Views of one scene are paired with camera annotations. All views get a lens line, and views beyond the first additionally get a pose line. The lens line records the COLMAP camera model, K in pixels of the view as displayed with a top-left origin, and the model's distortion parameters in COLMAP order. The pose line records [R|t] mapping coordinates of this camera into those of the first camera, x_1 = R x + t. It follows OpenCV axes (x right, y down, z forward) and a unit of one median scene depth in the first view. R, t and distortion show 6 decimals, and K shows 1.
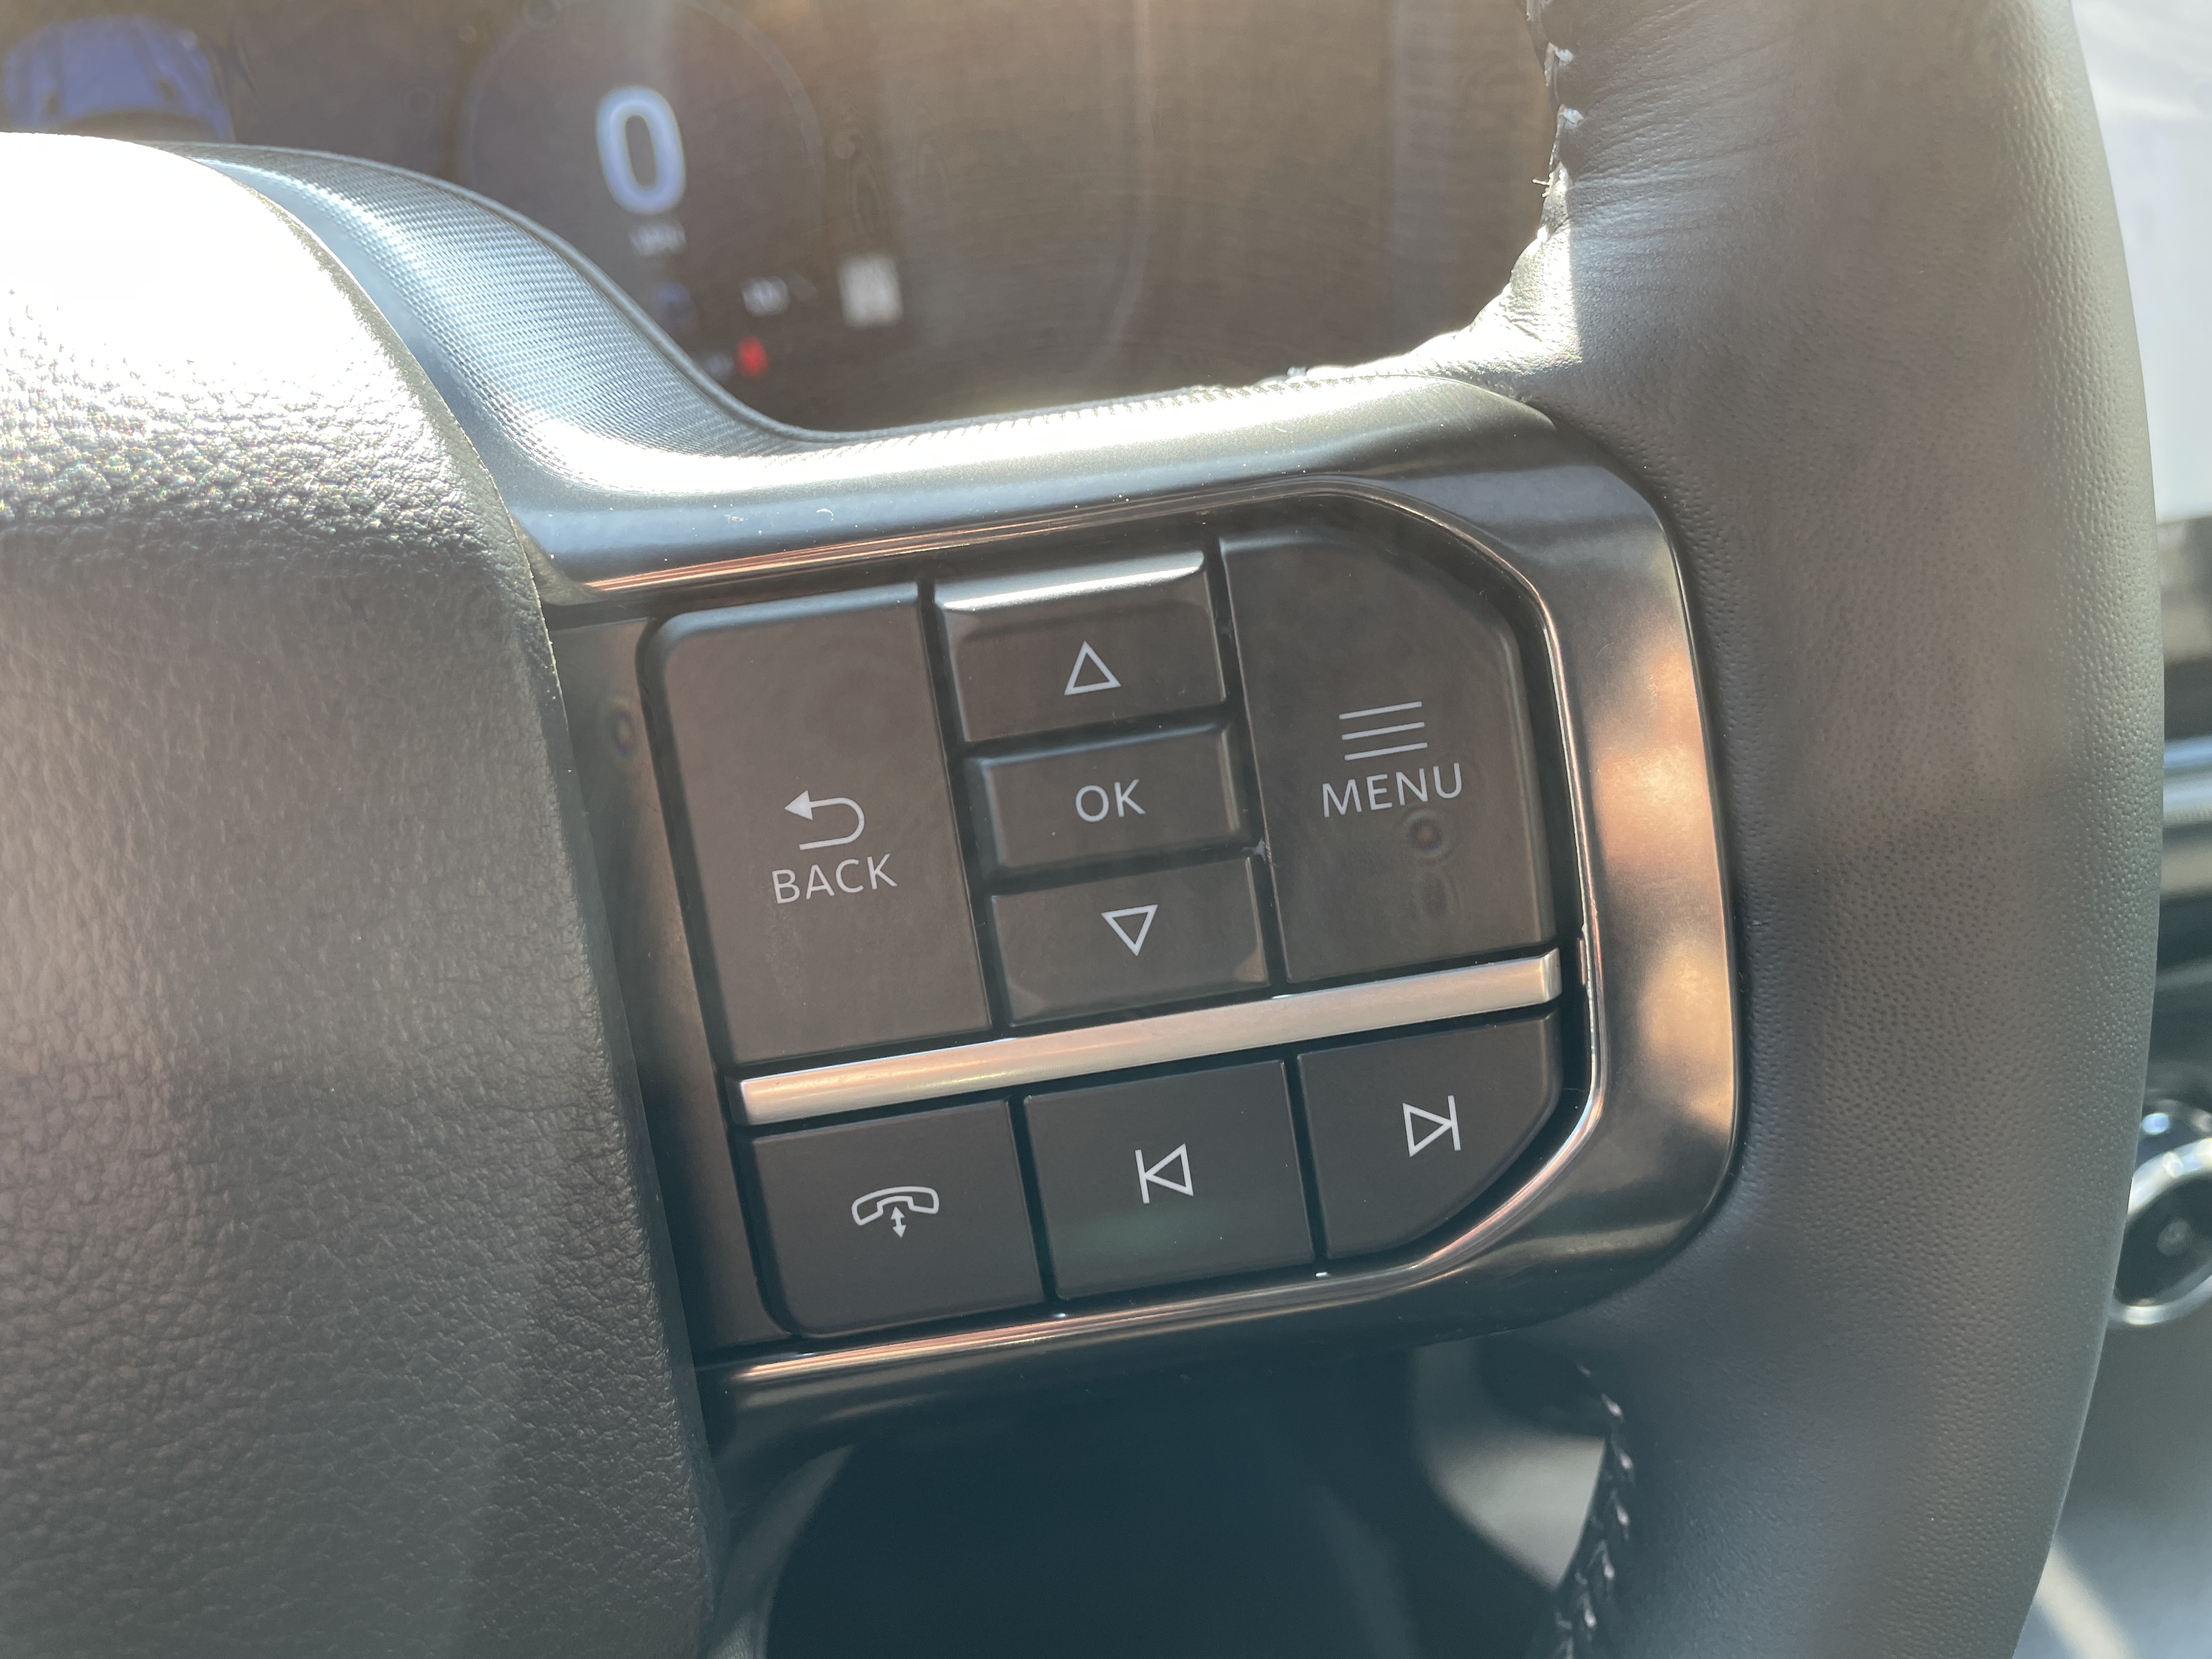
lens RADIAL K [[1708.3, 0, 1098.3], [0, 1708.3, 823.1], [0, 0, 1]] dist [0.084382, -0.116780]
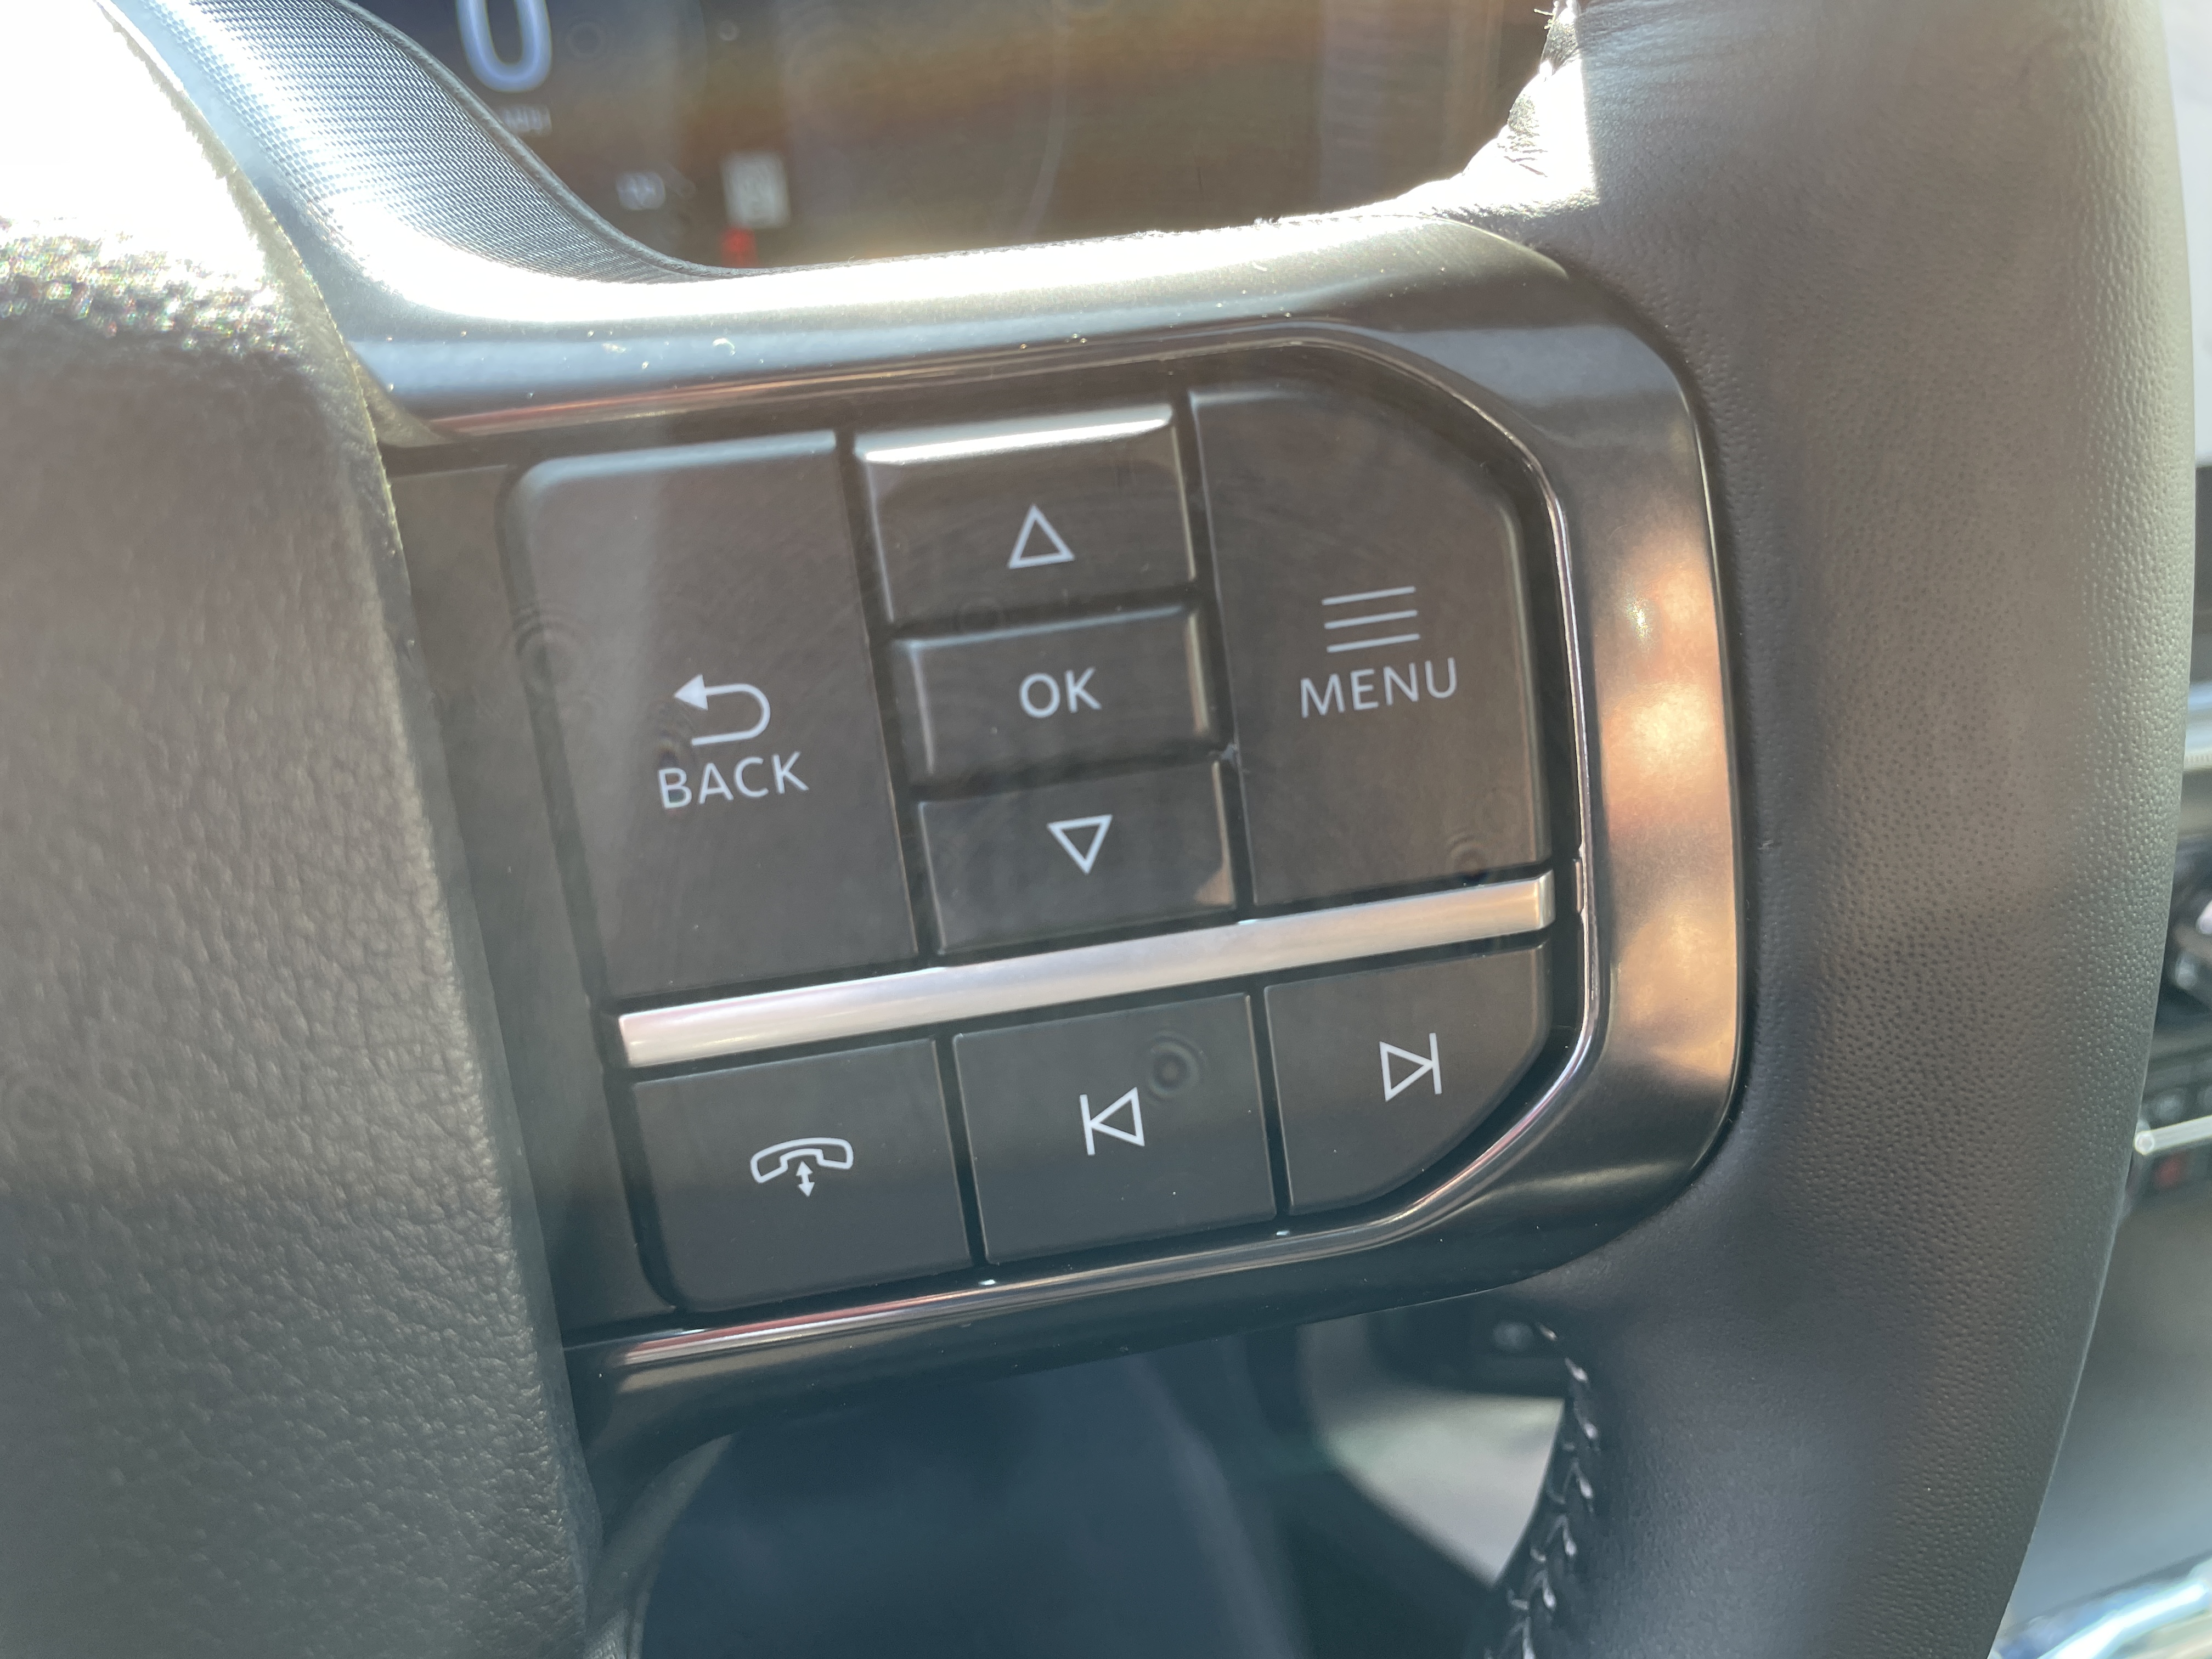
lens RADIAL K [[1710.4, 0, 1116.0], [0, 1710.4, 838.2], [0, 0, 1]] dist [0.075418, -0.104399]
pose [[0.996321, 0.011022, 0.084983, -0.036814], [-0.013612, 0.999458, 0.029965, 0.033308], [-0.084607, -0.031011, 0.995932, 0.131515]]
